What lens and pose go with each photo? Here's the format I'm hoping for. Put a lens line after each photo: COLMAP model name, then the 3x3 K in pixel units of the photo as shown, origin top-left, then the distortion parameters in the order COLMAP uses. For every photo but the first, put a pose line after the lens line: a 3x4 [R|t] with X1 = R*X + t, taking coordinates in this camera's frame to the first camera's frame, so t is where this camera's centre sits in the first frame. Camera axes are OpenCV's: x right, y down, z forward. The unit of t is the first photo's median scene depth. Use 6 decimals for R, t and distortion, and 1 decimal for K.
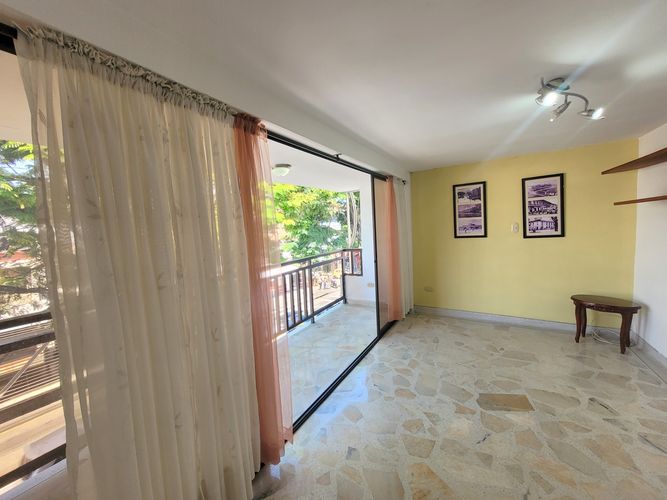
lens RADIAL K [[261.7, 0, 335.4], [0, 261.7, 245.6], [0, 0, 1]] dist [0.001164, -0.000060]
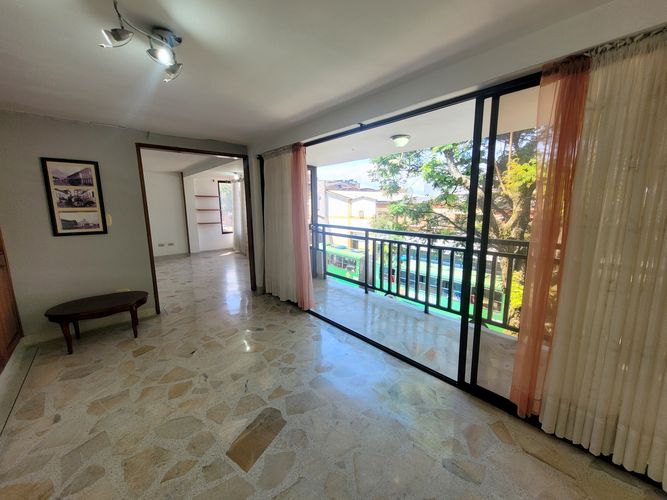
lens RADIAL K [[261.7, 0, 335.4], [0, 261.7, 245.6], [0, 0, 1]] dist [0.001164, -0.000060]
pose [[-0.293703, 0.200209, -0.934695, 1.245016], [-0.045479, 0.973786, 0.222873, -0.129826], [0.954814, 0.107967, -0.276898, 1.438957]]
